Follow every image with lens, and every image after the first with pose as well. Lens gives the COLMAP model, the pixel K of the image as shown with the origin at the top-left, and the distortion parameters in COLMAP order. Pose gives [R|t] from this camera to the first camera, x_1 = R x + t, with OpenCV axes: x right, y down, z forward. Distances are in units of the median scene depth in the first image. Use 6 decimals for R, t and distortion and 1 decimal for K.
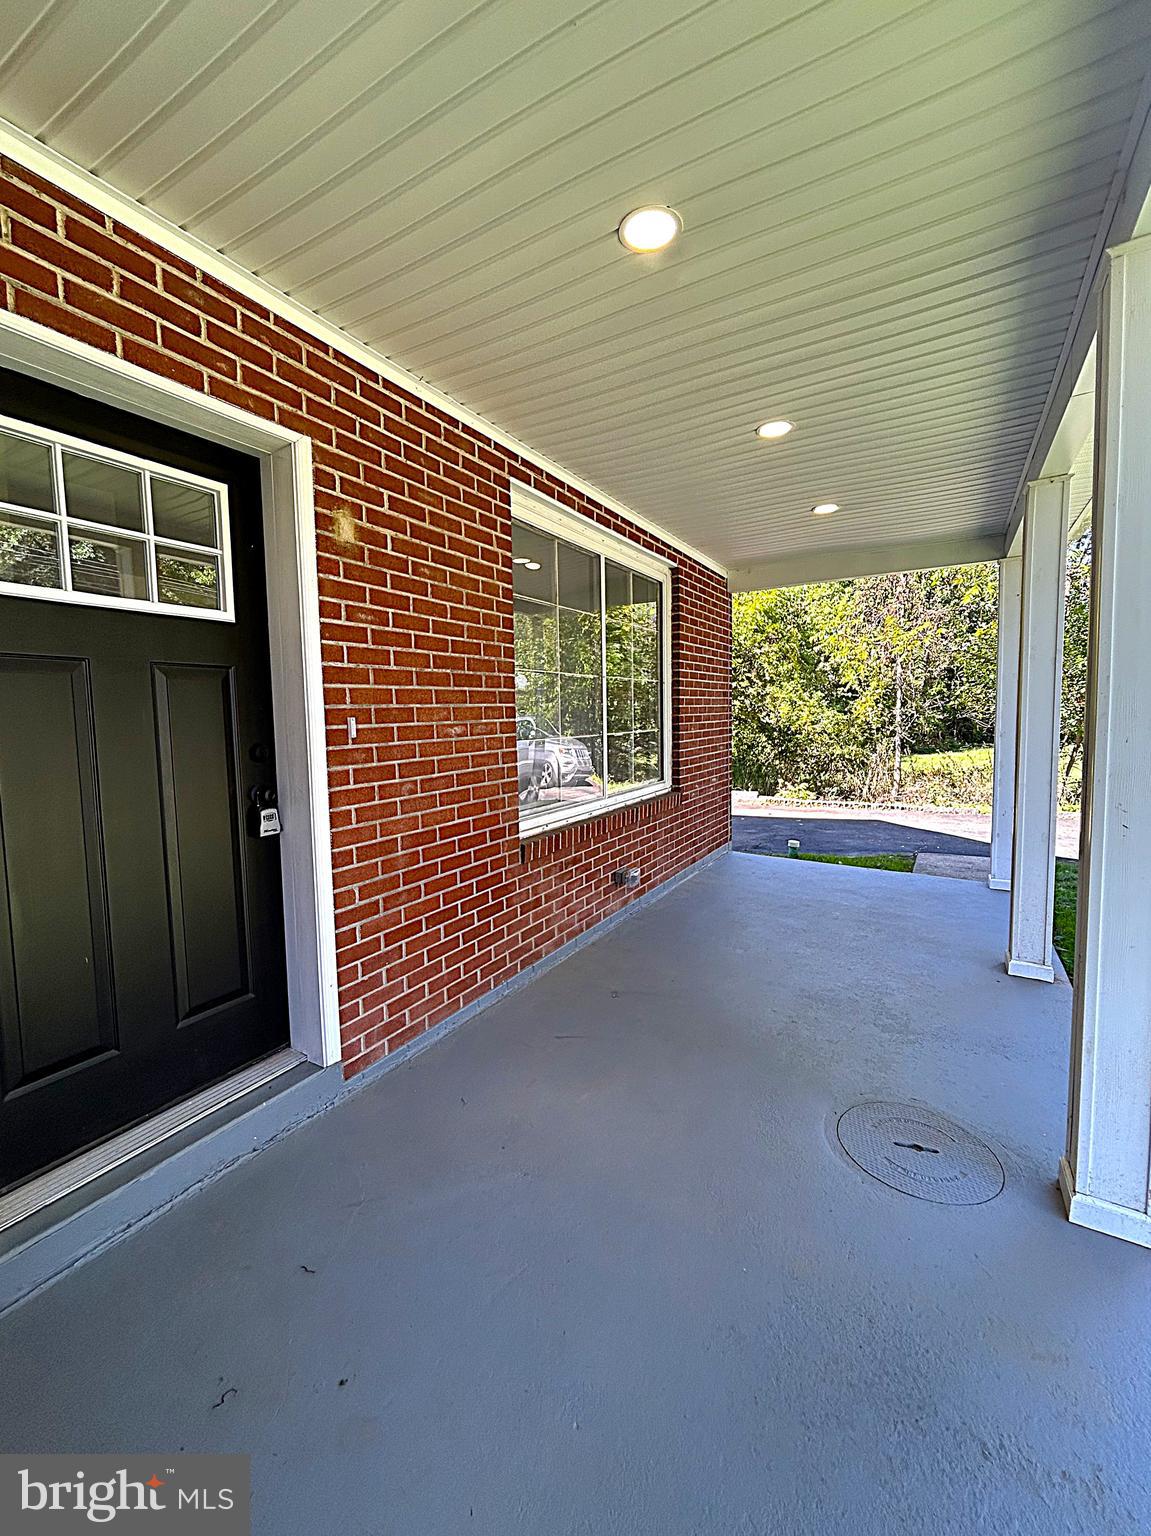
lens RADIAL K [[628.4, 0, 575.5], [0, 628.4, 768.0], [0, 0, 1]] dist [0.000684, 0.000031]
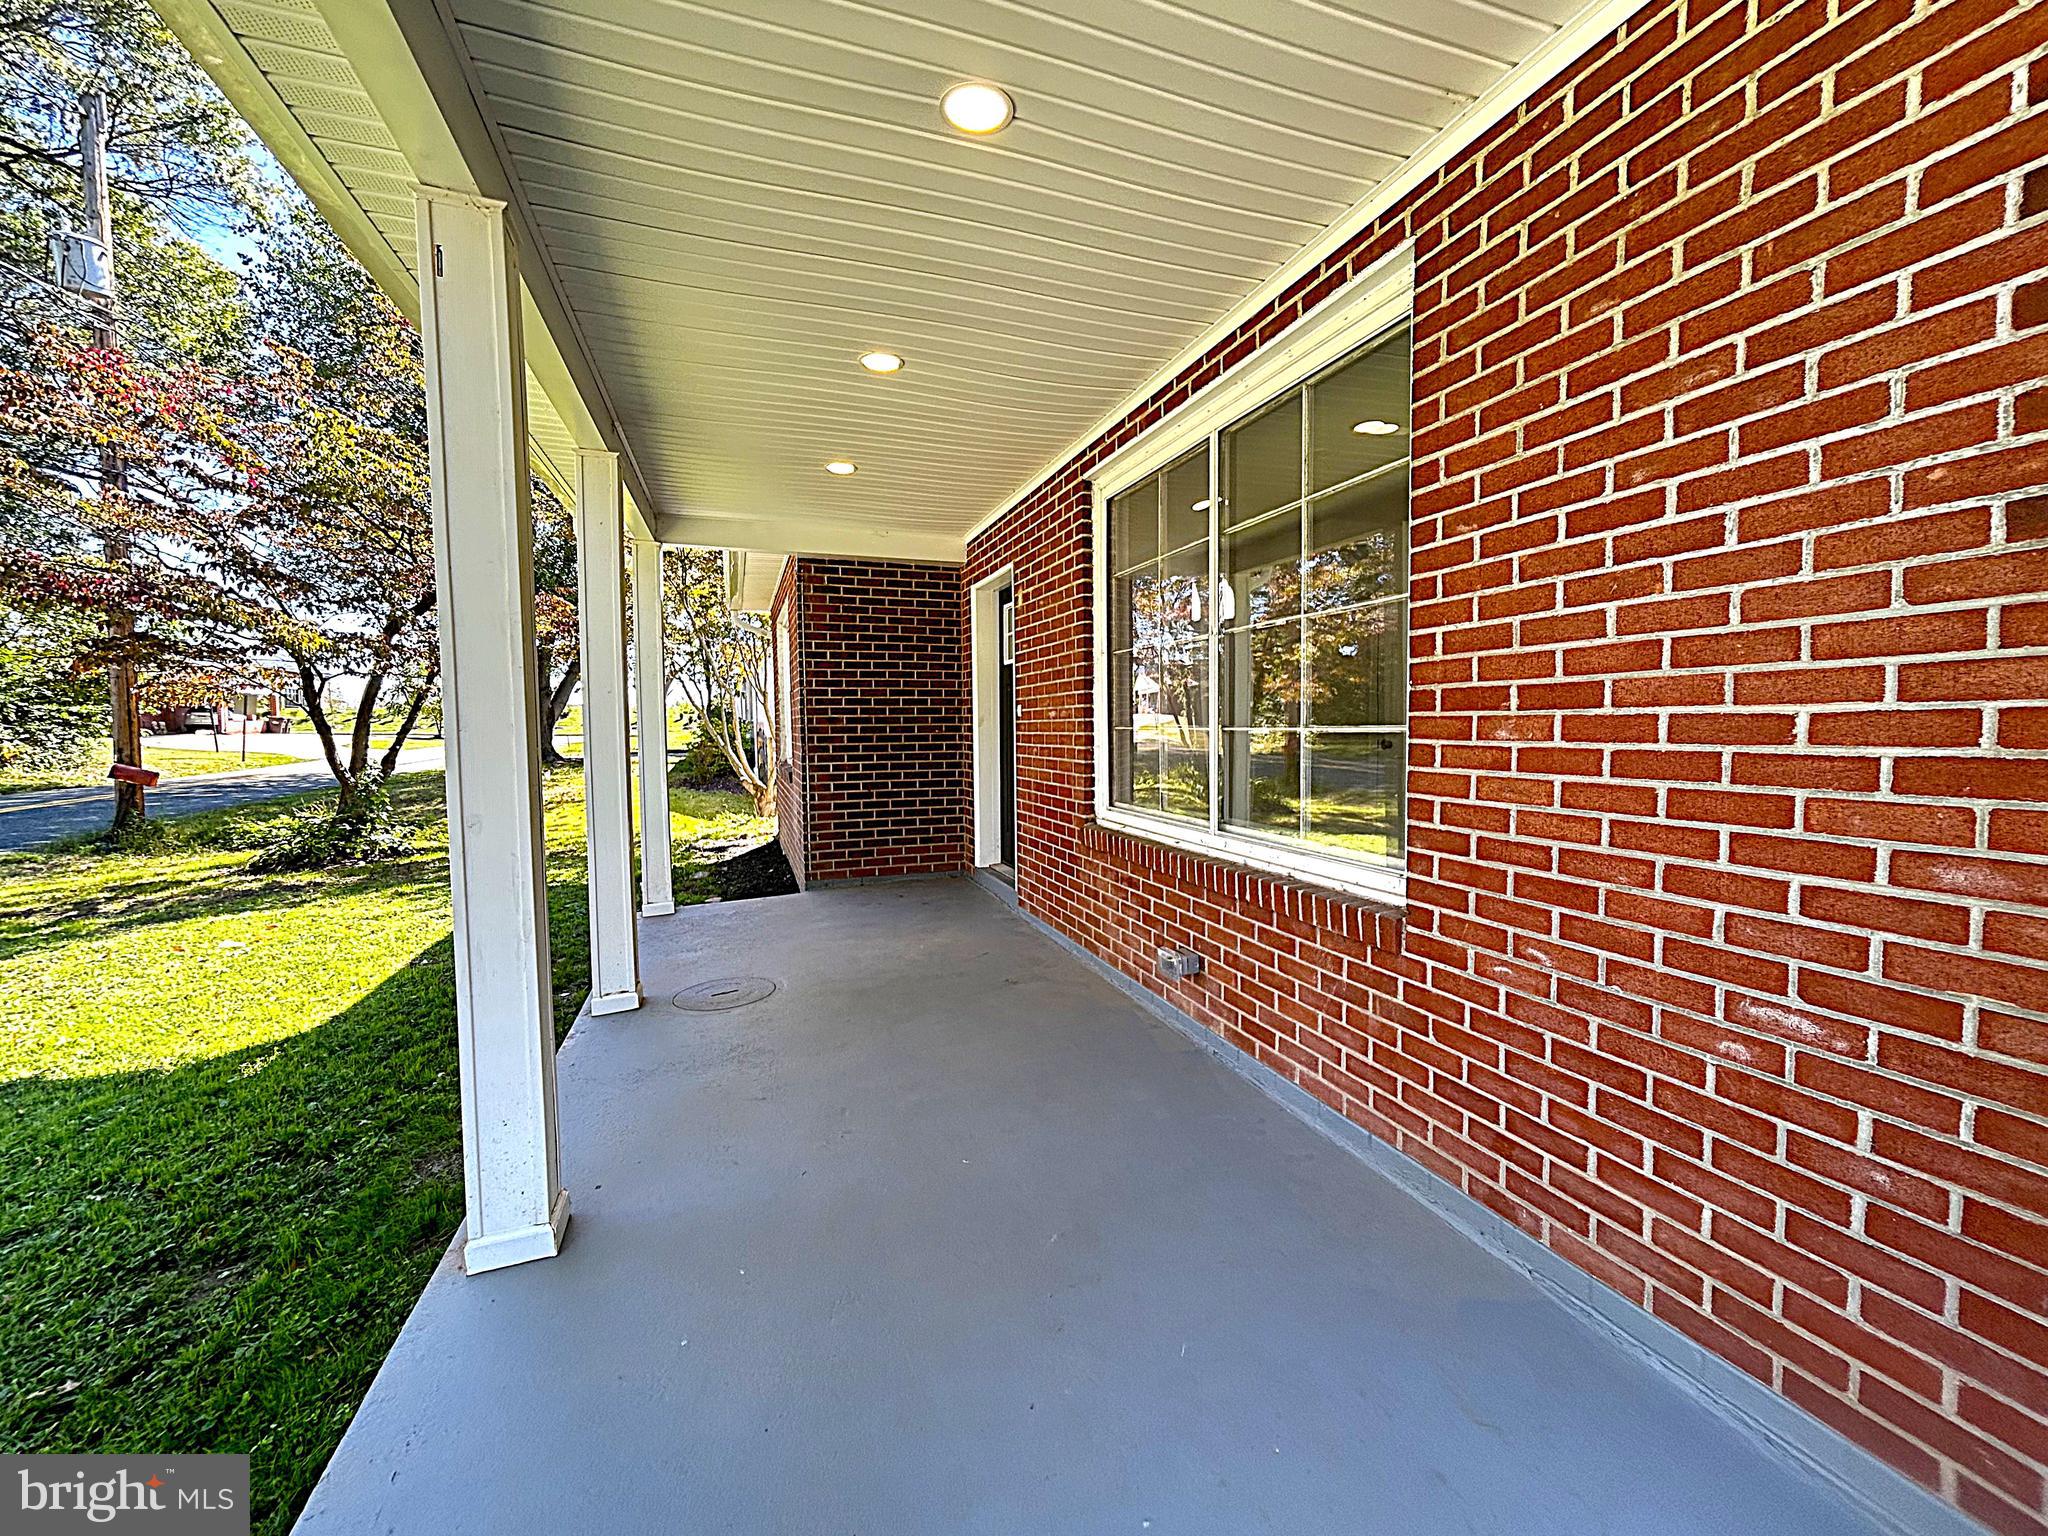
lens RADIAL K [[837.9, 0, 1024.0], [0, 837.9, 768.0], [0, 0, 1]] dist [0.000684, 0.000031]
pose [[-0.652205, 0.071777, -0.754637, 0.885264], [-0.034571, 0.991655, 0.124200, -0.120245], [0.757254, 0.107093, -0.644281, 1.585507]]
